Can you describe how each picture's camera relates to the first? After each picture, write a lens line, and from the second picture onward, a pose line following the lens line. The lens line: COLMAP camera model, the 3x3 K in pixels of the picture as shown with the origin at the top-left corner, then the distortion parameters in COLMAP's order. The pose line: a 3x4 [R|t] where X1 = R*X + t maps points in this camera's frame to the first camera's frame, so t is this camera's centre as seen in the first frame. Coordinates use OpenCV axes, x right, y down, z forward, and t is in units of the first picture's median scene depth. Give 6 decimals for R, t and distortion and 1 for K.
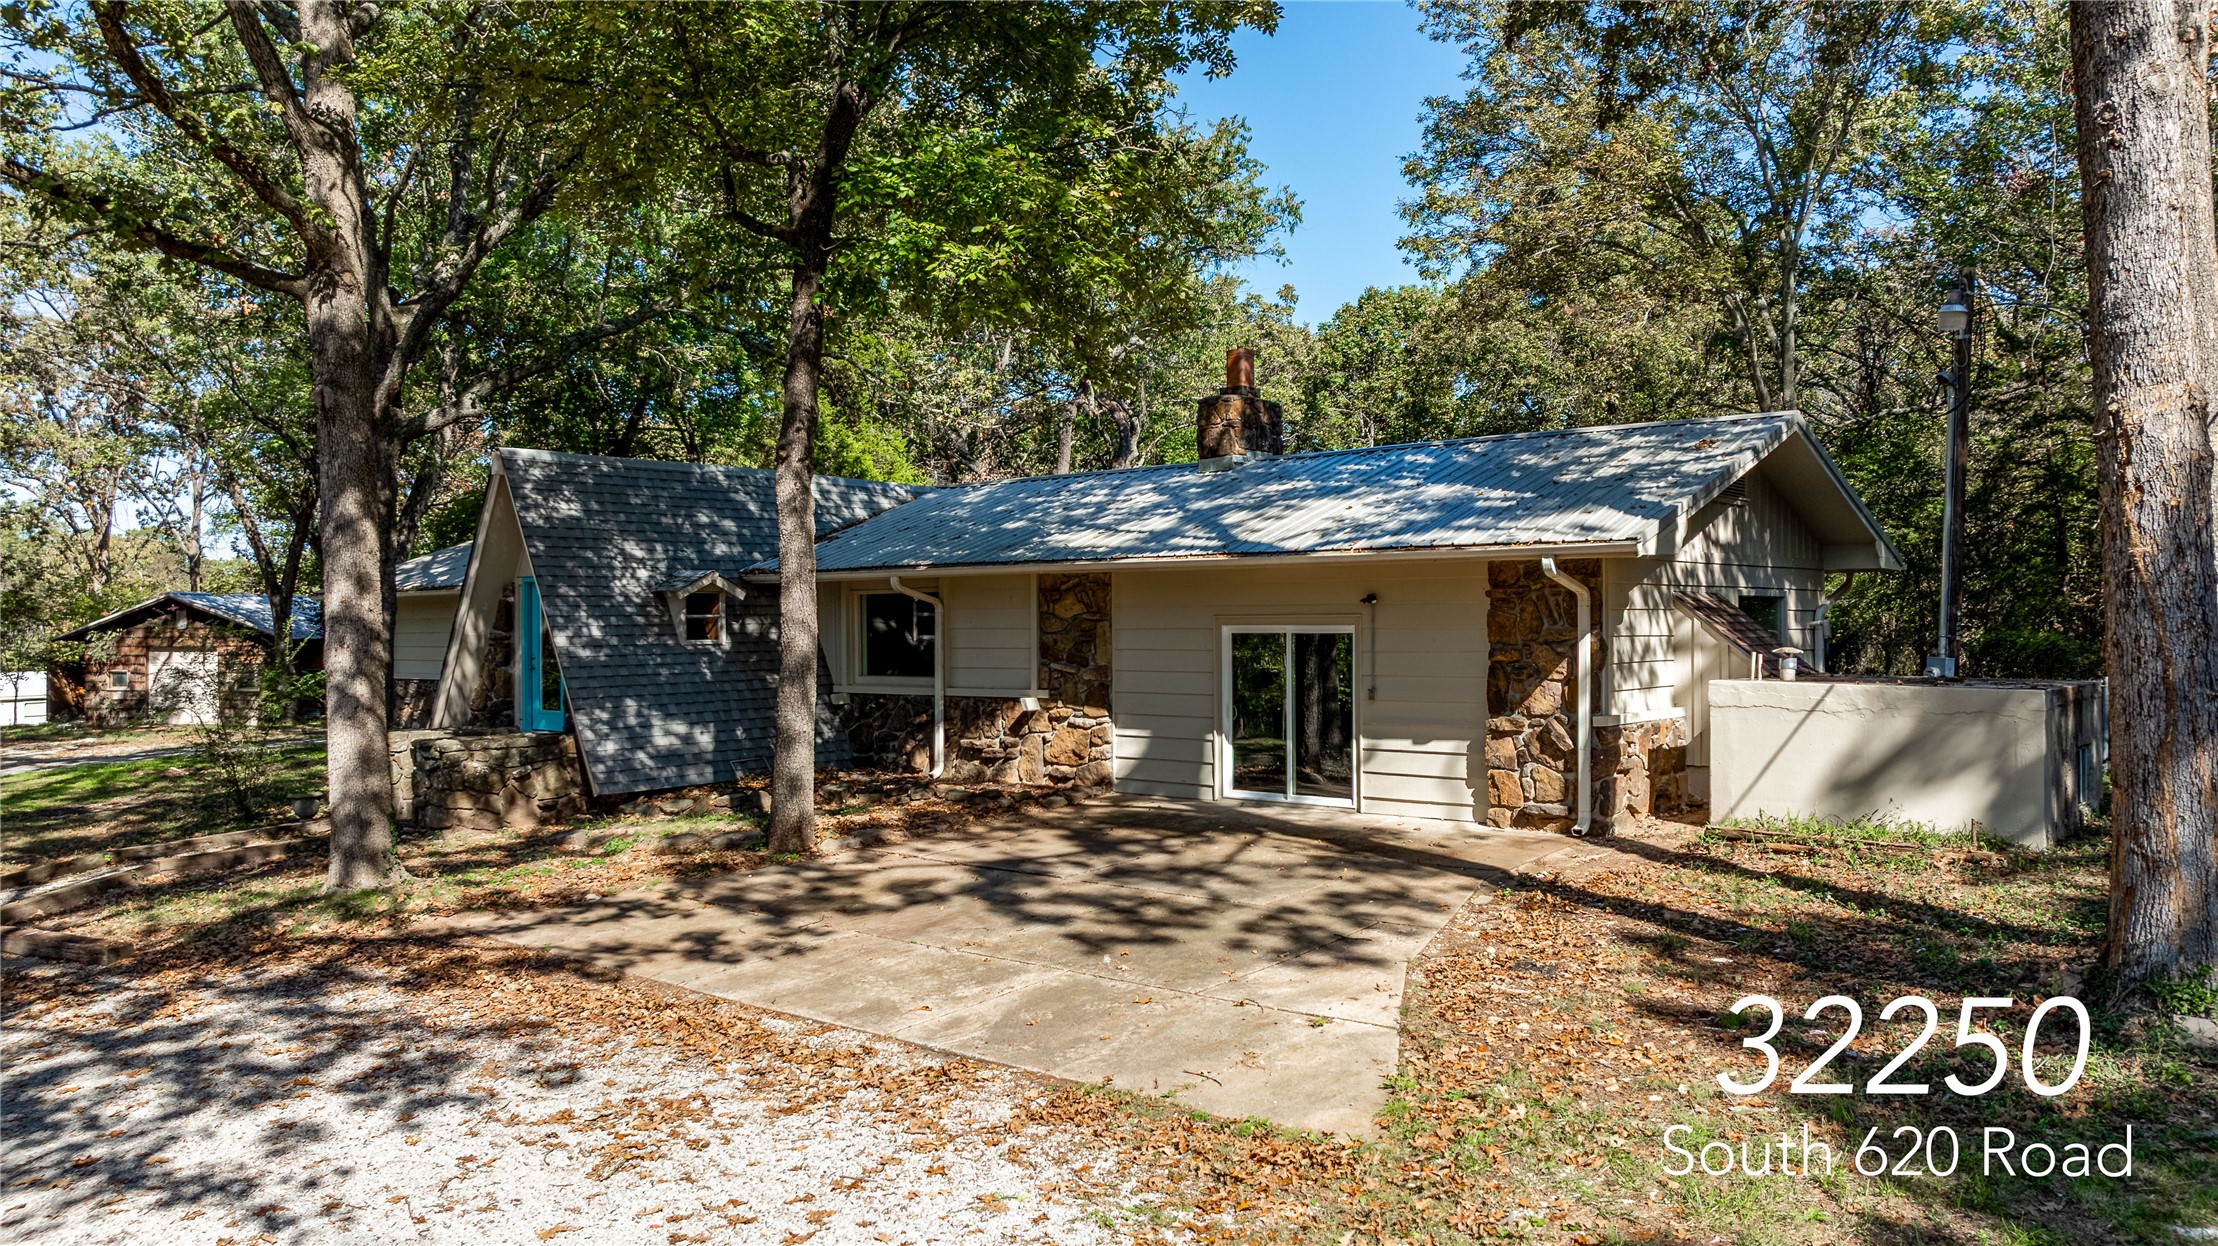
lens RADIAL K [[1552.6, 0, 1109.0], [0, 1552.6, 623.0], [0, 0, 1]] dist [-0.003156, 0.001117]
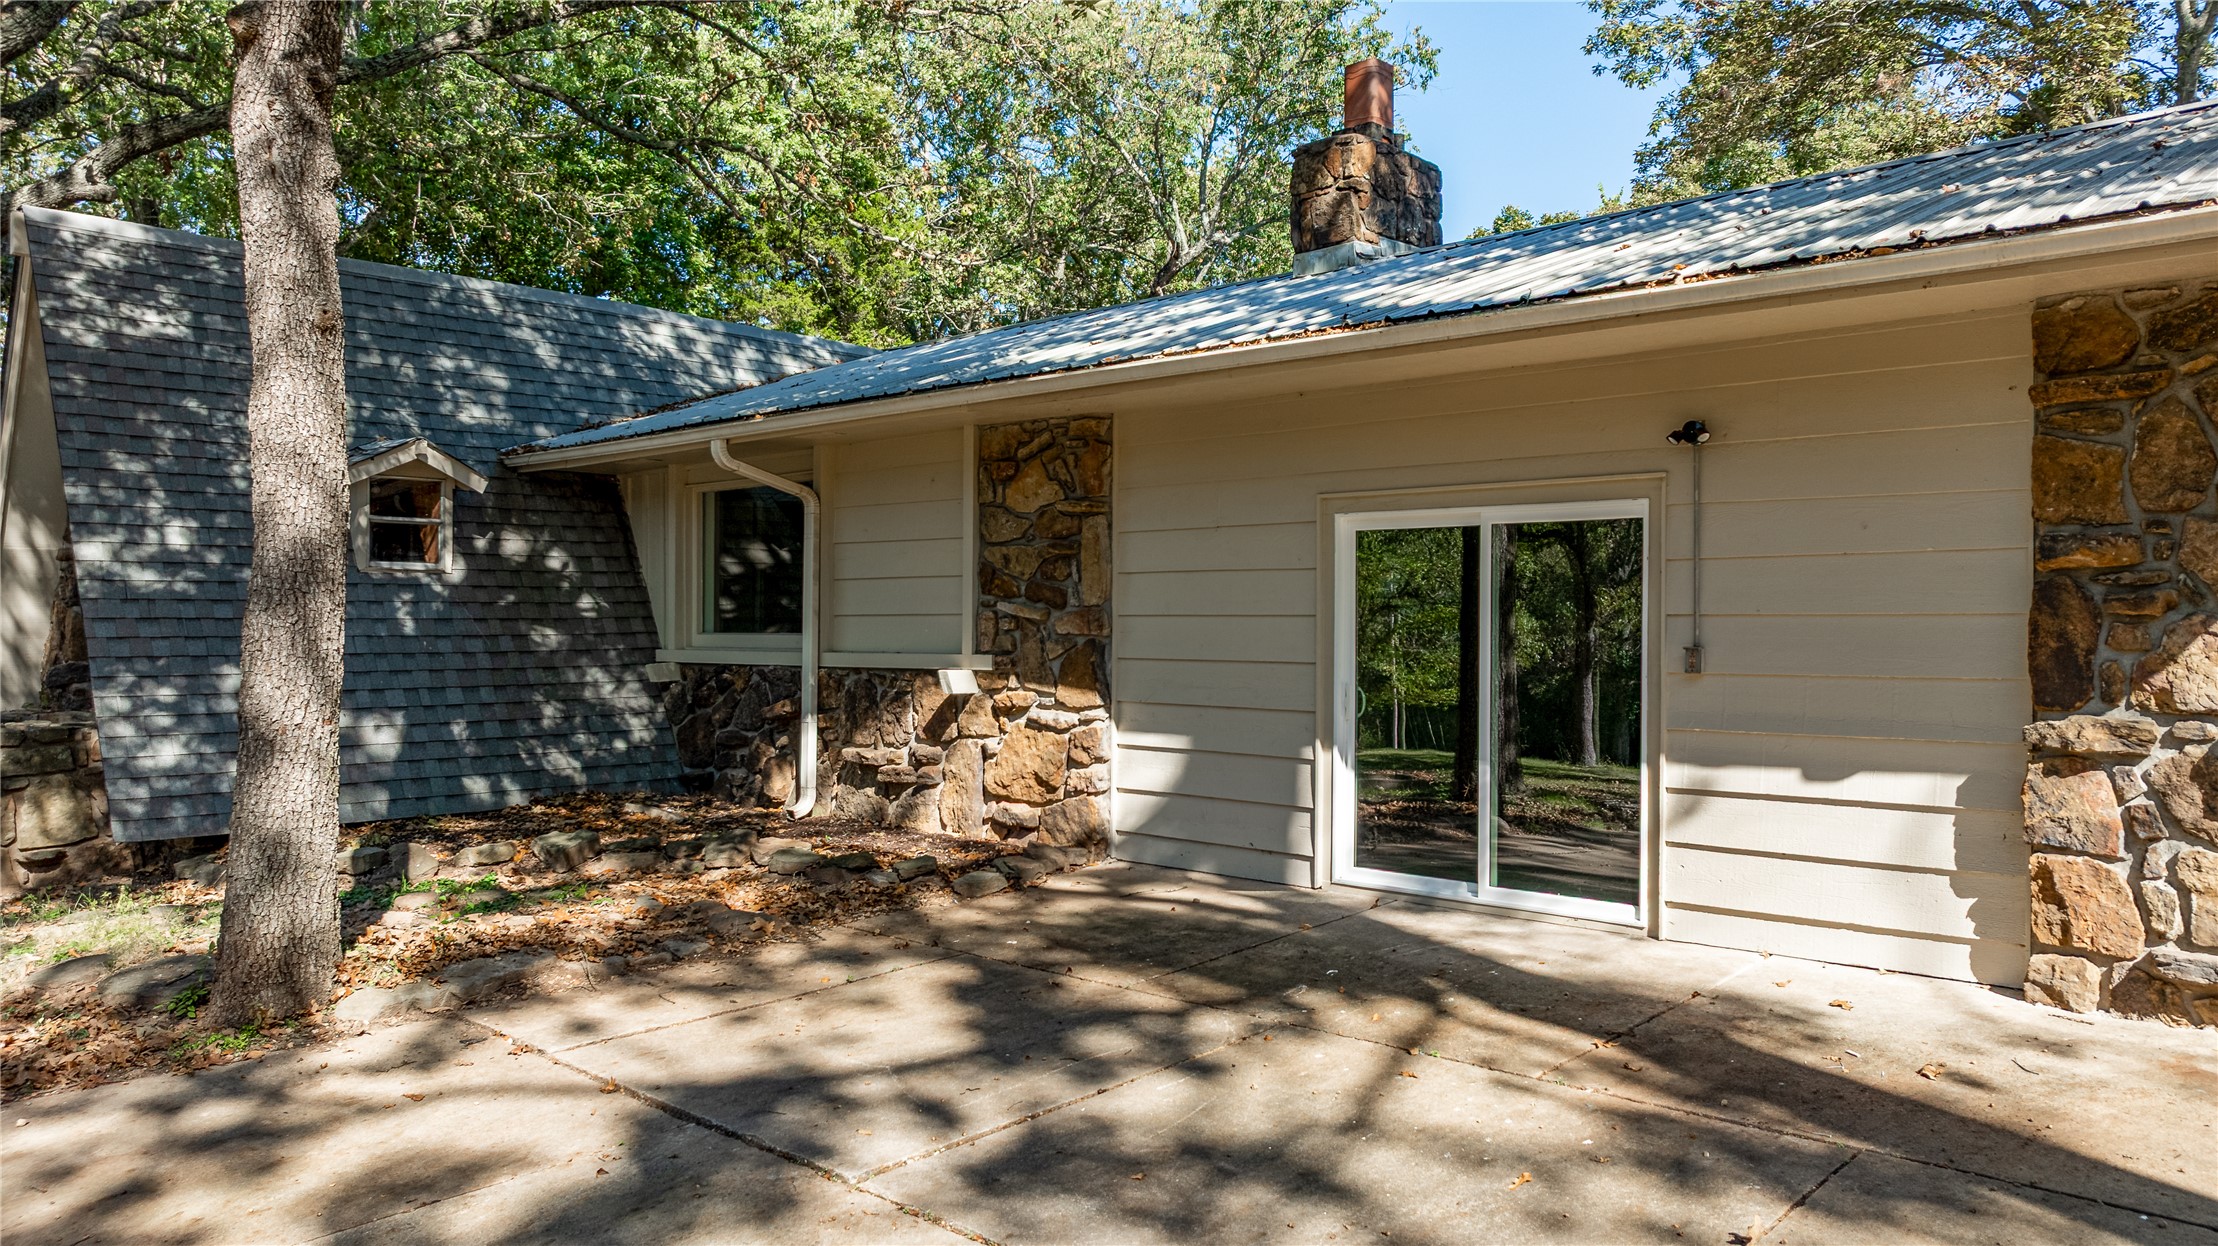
lens RADIAL K [[1532.0, 0, 1154.7], [0, 1532.0, 621.9], [0, 0, 1]] dist [-0.002389, 0.000482]
pose [[0.999254, 0.012880, -0.036419, 0.031911], [-0.013029, 0.999908, -0.003858, 0.032748], [0.036366, 0.004329, 0.999329, 0.484341]]
